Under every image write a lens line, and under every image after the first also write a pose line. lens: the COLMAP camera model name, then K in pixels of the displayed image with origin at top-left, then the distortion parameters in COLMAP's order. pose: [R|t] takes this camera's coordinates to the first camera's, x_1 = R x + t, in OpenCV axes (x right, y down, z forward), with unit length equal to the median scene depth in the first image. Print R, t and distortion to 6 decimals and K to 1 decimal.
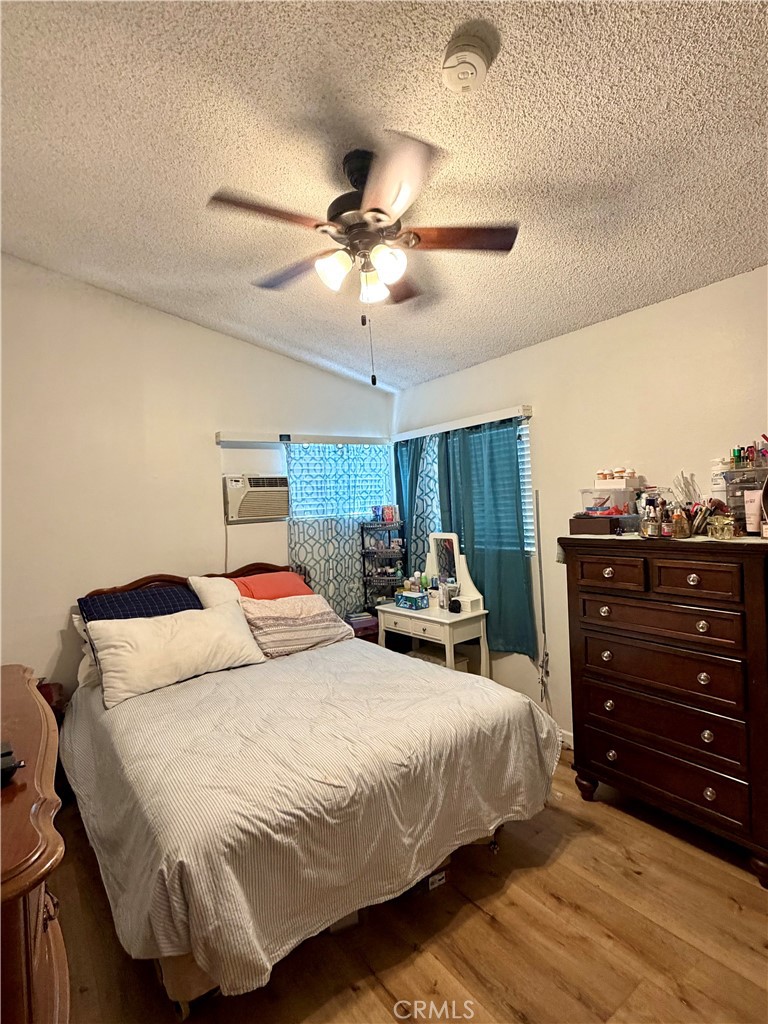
lens RADIAL K [[520.7, 0, 384.0], [0, 520.7, 512.0], [0, 0, 1]] dist [-0.001151, 0.000009]
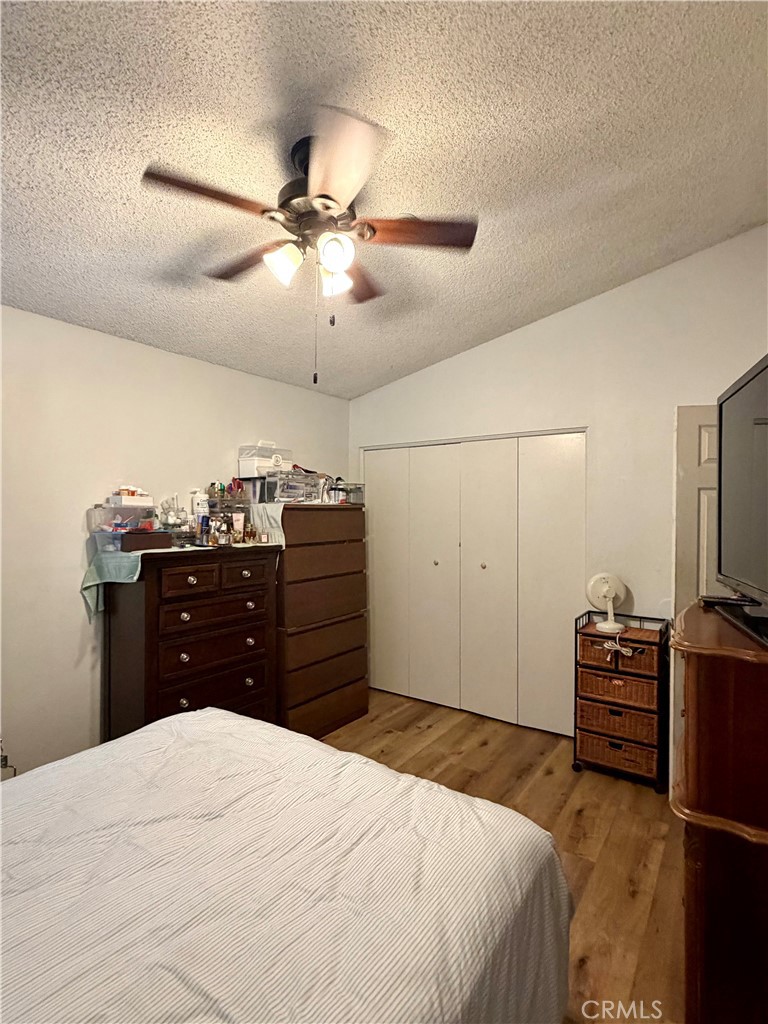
lens RADIAL K [[520.7, 0, 384.0], [0, 520.7, 512.0], [0, 0, 1]] dist [-0.001151, 0.000009]
pose [[-0.329801, 0.047865, 0.942836, -0.426837], [0.024014, 0.998816, -0.042307, 0.014526], [-0.943745, 0.008689, -0.330560, 0.540621]]
